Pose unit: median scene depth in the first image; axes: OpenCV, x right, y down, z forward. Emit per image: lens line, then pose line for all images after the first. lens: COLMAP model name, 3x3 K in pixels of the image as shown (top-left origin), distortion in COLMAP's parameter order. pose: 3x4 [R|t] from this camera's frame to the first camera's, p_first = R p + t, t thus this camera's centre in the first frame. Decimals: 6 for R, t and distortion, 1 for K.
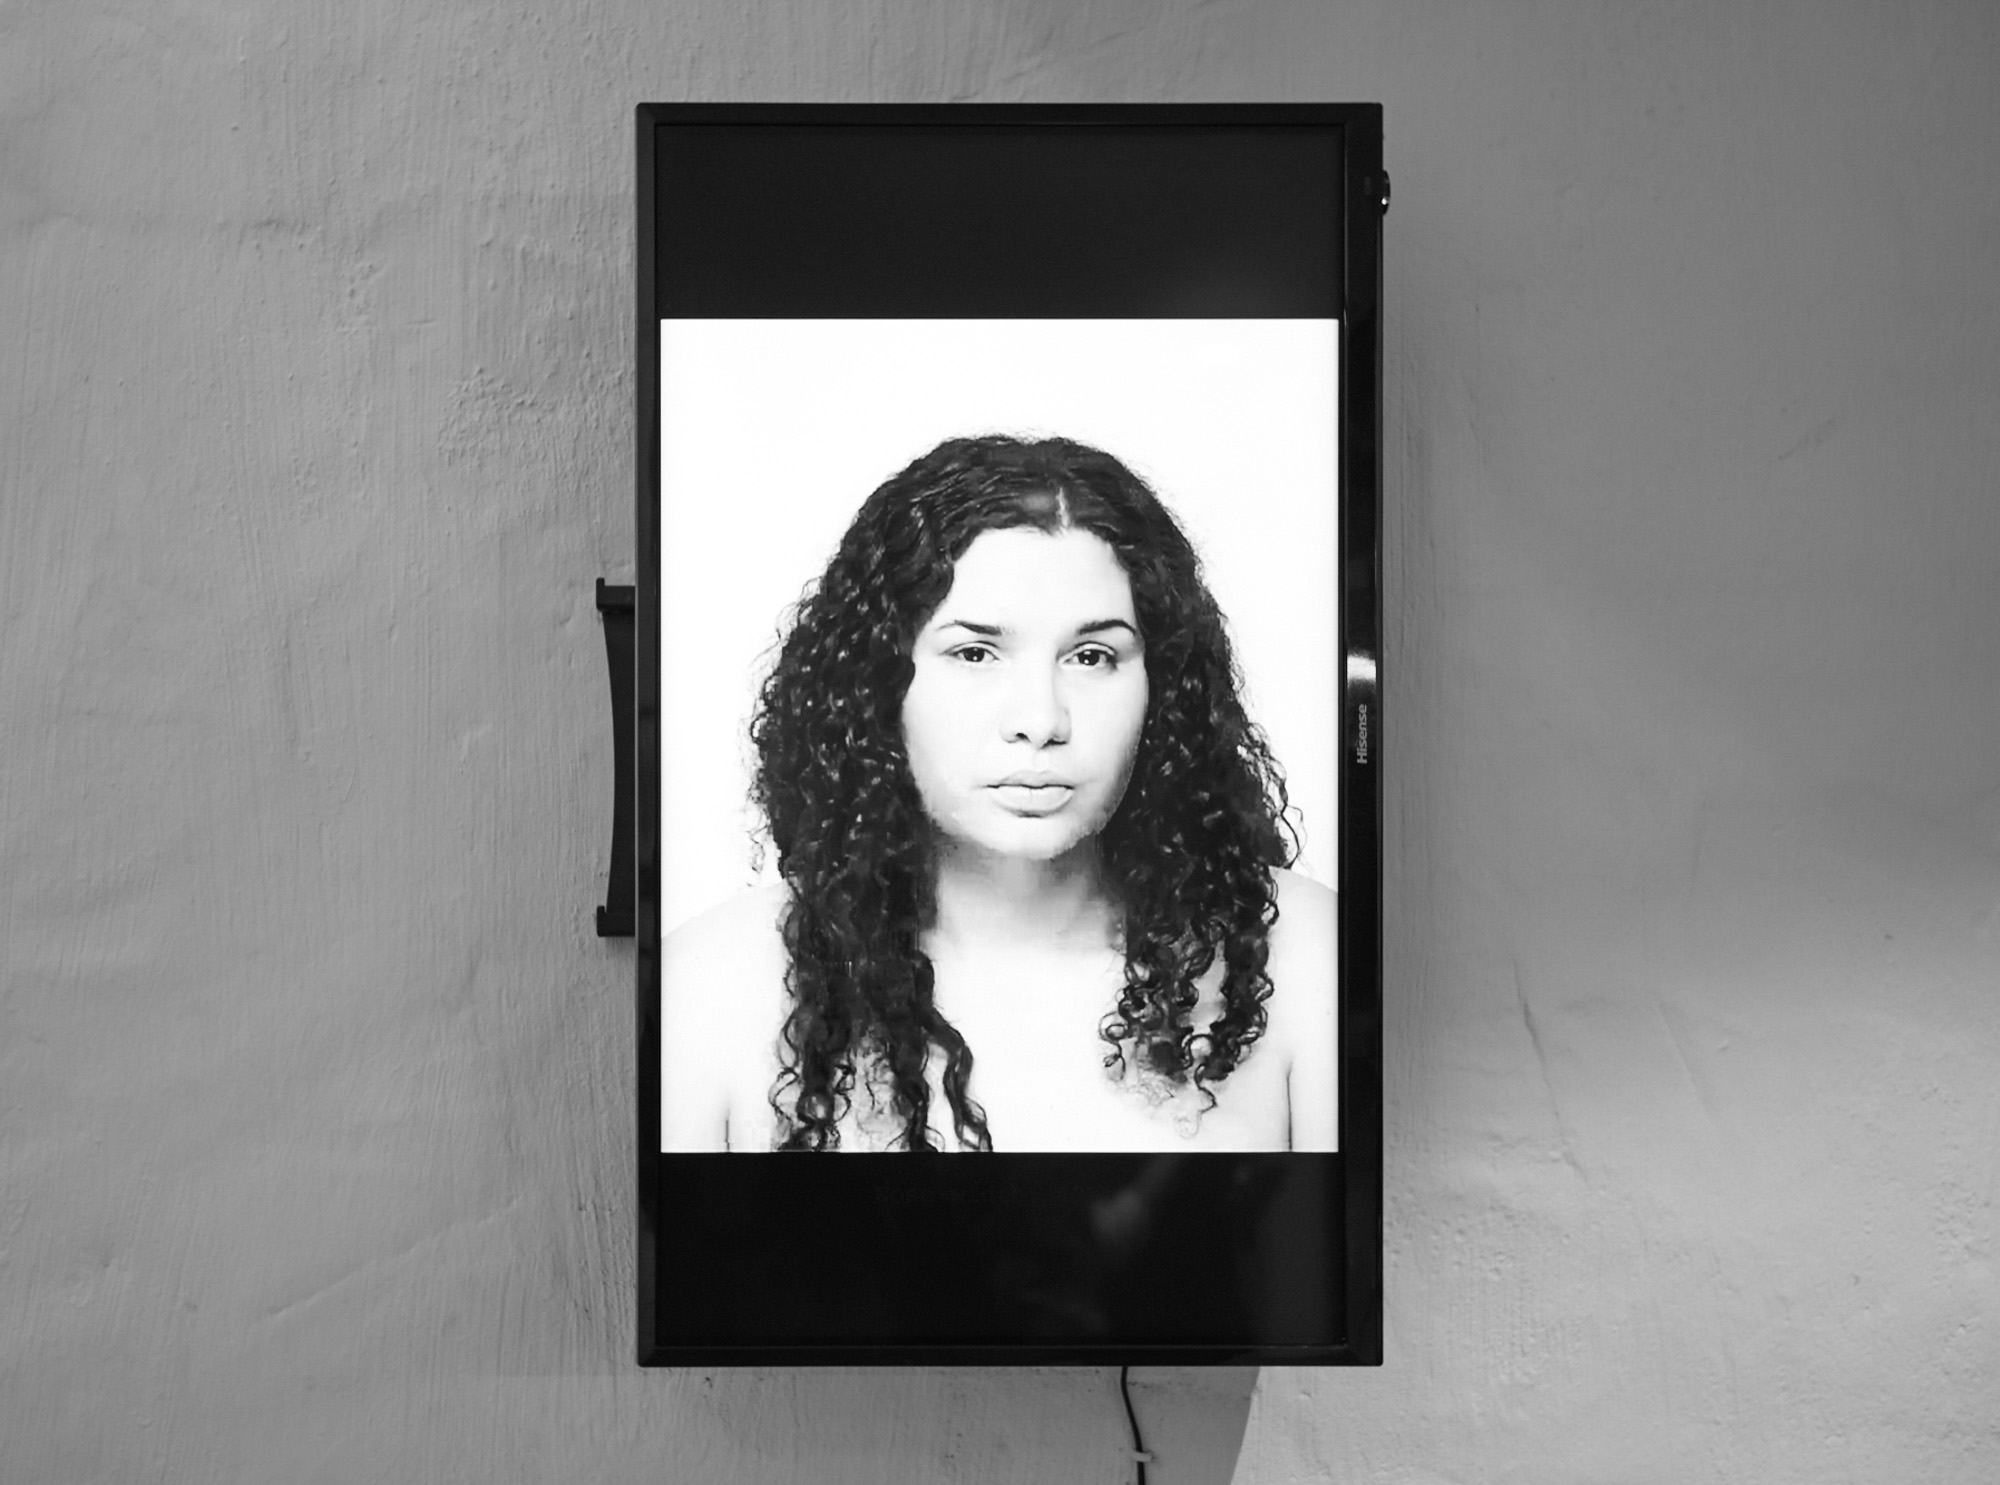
lens RADIAL K [[2075.6, 0, 1060.6], [0, 2075.6, 806.8], [0, 0, 1]] dist [0.013555, 0.000000]
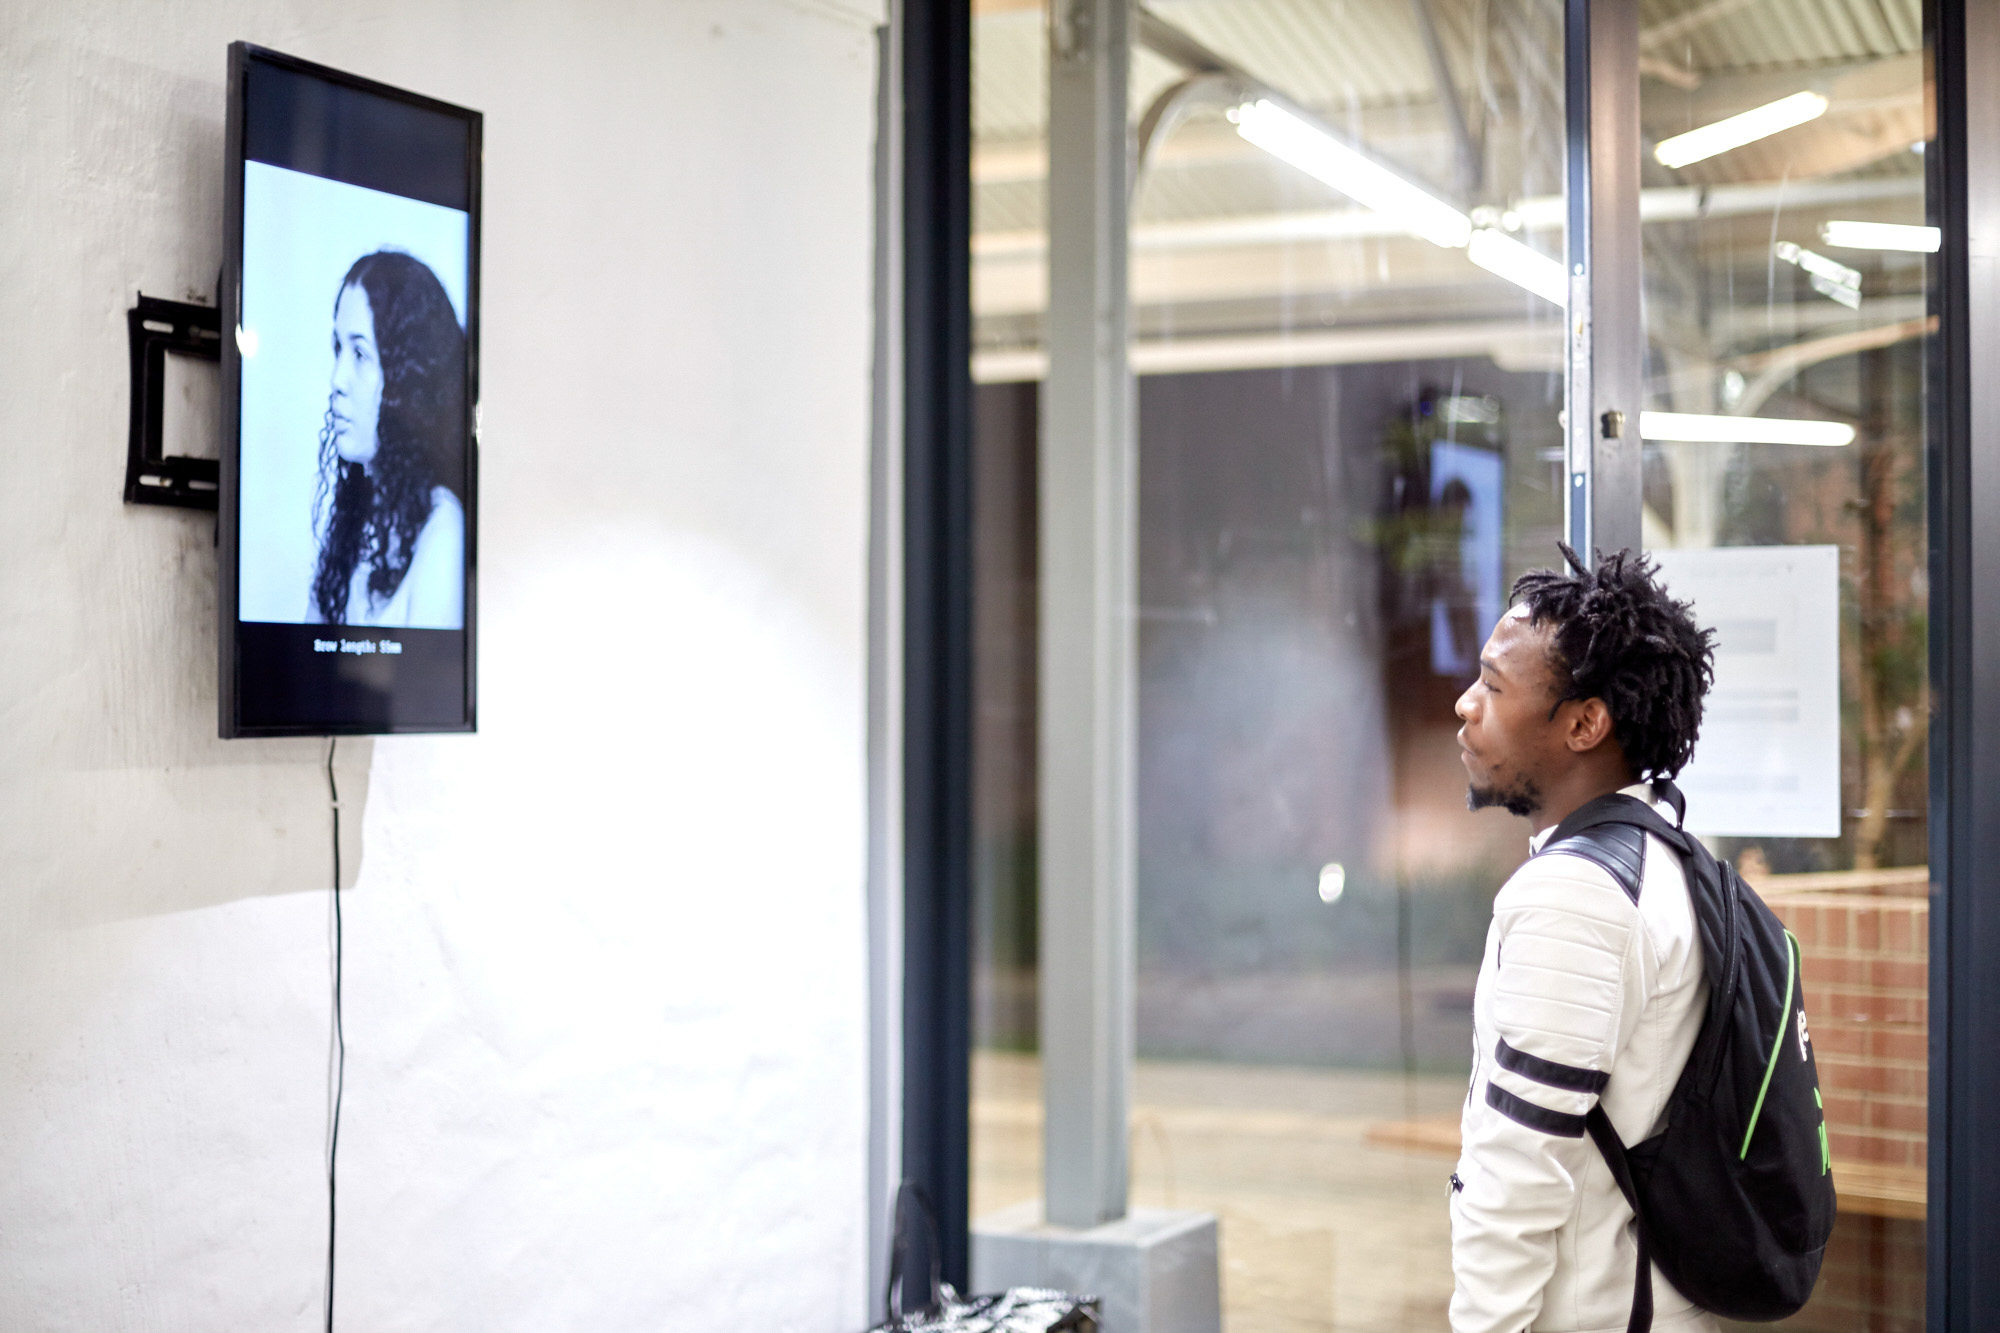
lens RADIAL K [[2957.4, 0, 1001.6], [0, 2957.4, 667.7], [0, 0, 1]] dist [-0.119167, 0.000000]
pose [[0.428733, 0.009634, 0.903380, -2.029961], [-0.007392, 0.999947, -0.007156, 0.204239], [-0.903401, -0.003610, 0.428781, -0.636036]]
